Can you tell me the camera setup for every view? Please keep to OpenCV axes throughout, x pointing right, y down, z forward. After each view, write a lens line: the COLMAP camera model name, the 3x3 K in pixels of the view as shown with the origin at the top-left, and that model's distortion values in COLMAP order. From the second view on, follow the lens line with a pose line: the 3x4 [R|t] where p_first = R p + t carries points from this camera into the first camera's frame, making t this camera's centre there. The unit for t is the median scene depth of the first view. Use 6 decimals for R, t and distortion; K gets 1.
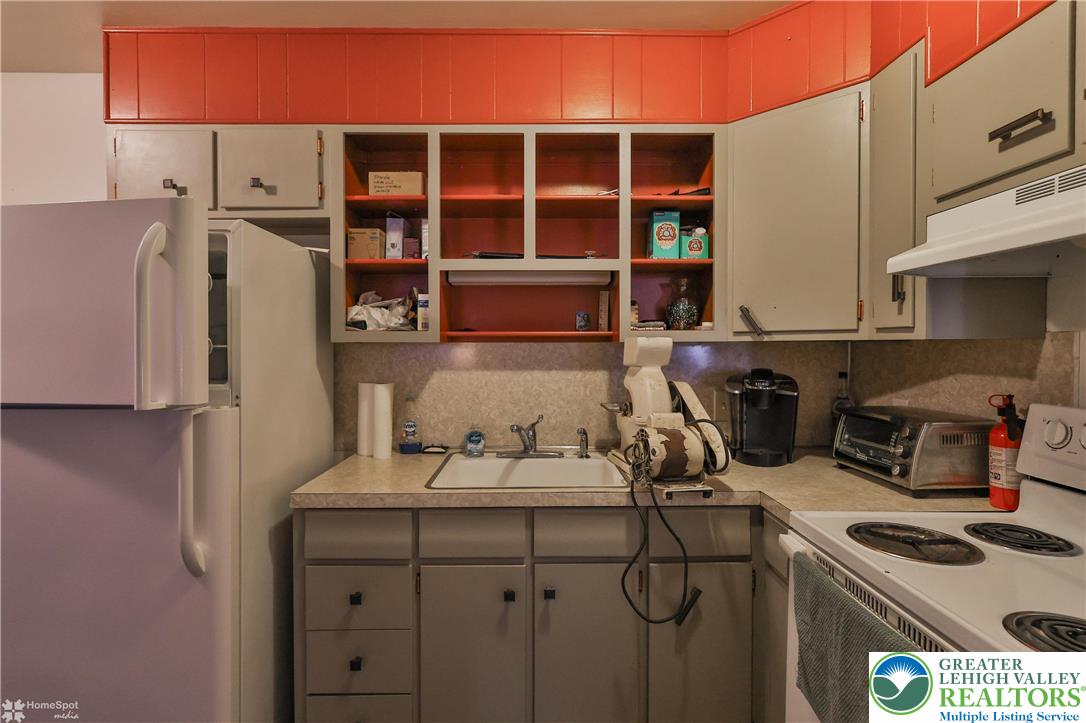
lens RADIAL K [[532.2, 0, 535.4], [0, 532.2, 353.6], [0, 0, 1]] dist [0.001955, 0.000662]
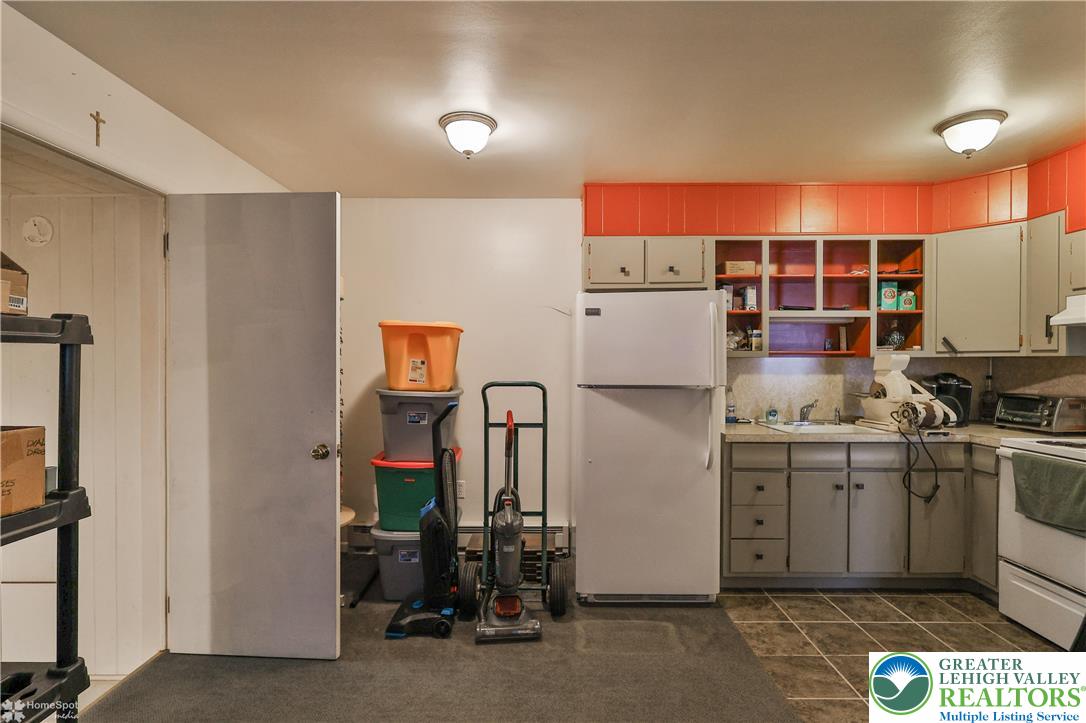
lens RADIAL K [[525.2, 0, 544.6], [0, 525.2, 366.7], [0, 0, 1]] dist [-0.000006, 0.001681]
pose [[0.999783, 0.002308, -0.020712, -0.912118], [-0.002409, 0.999985, -0.004862, 0.021296], [0.020701, 0.004911, 0.999774, -0.791298]]
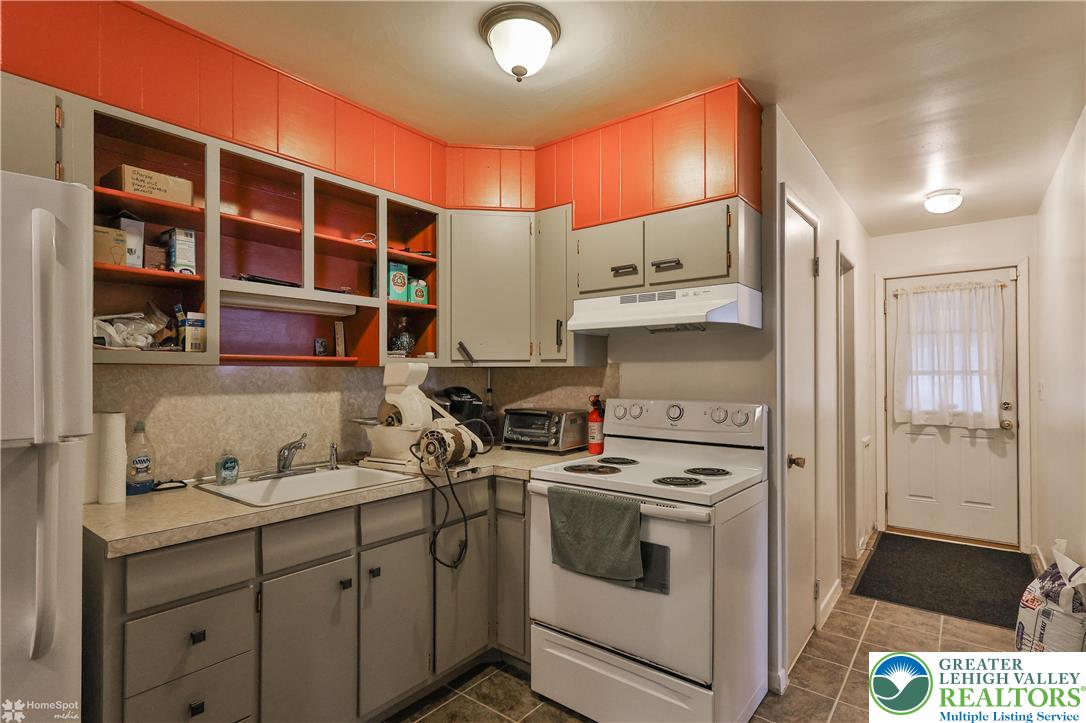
lens RADIAL K [[543.1, 0, 541.3], [0, 543.1, 370.4], [0, 0, 1]] dist [0.000186, -0.000564]
pose [[0.624881, 0.005415, 0.780701, -0.593065], [0.011702, 0.999799, -0.016301, 0.012286], [-0.780632, 0.019322, 0.624692, -0.065070]]
